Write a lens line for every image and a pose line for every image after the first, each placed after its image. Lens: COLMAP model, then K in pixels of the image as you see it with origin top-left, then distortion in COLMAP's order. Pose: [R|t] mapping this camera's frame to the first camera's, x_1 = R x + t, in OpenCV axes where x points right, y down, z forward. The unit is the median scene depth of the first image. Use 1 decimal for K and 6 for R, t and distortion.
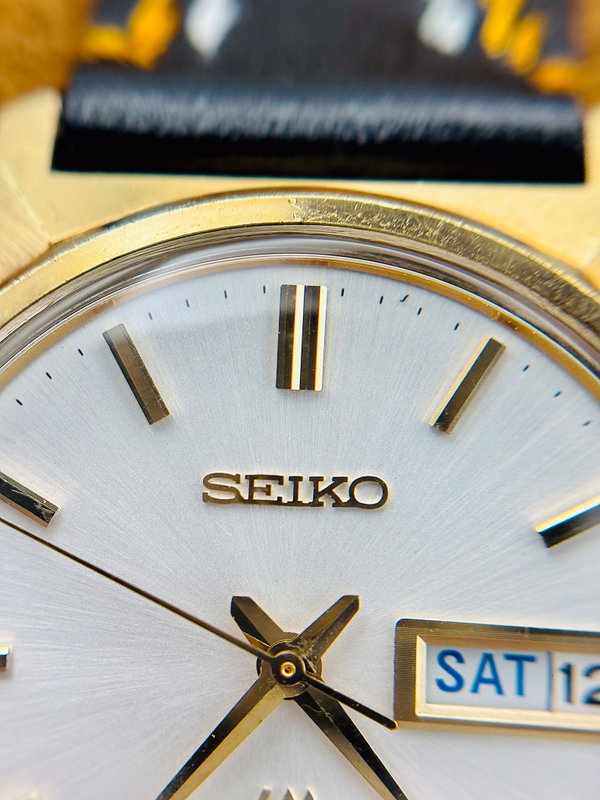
lens RADIAL K [[1254.4, 0, 291.0], [0, 1254.4, 395.6], [0, 0, 1]] dist [0.454638, 0.000000]
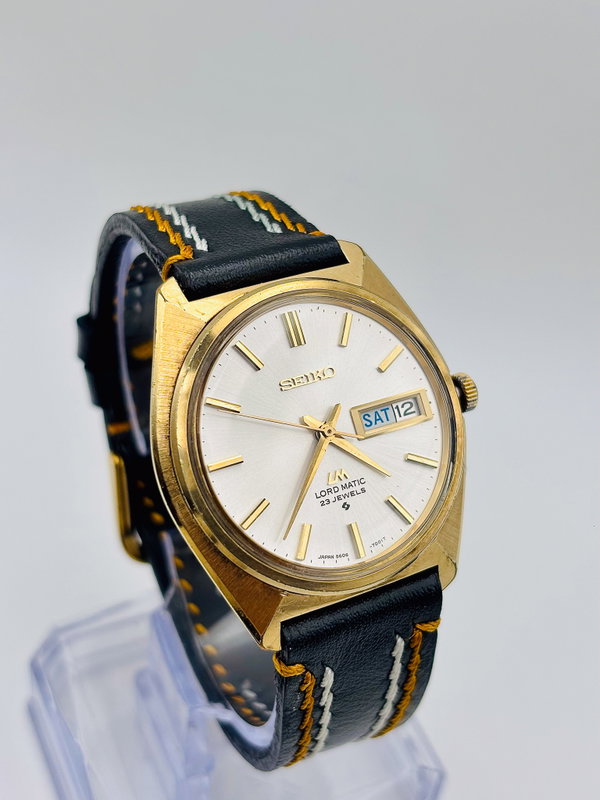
lens RADIAL K [[1254.4, 0, 299.8], [0, 1254.4, 403.8], [0, 0, 1]] dist [0.454638, 0.000000]
pose [[0.838980, -0.262094, 0.476885, -1.442646], [0.335427, 0.939159, -0.073956, 0.345425], [-0.428487, 0.222008, 0.875849, -1.582884]]
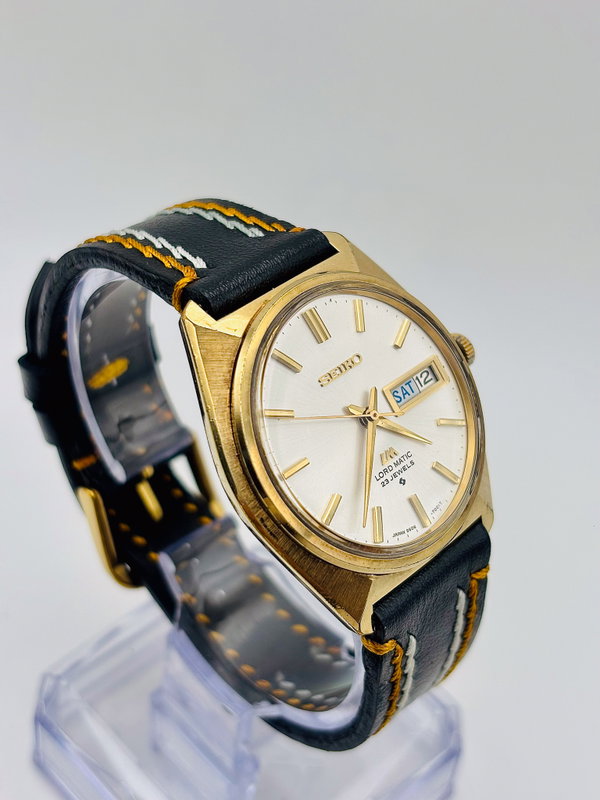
lens RADIAL K [[1254.4, 0, 298.1], [0, 1254.4, 397.4], [0, 0, 1]] dist [0.454638, 0.000000]
pose [[0.623200, -0.439956, 0.646577, -2.066742], [0.537034, 0.841756, 0.055146, -0.091326], [-0.568521, 0.312867, 0.760853, -1.252213]]
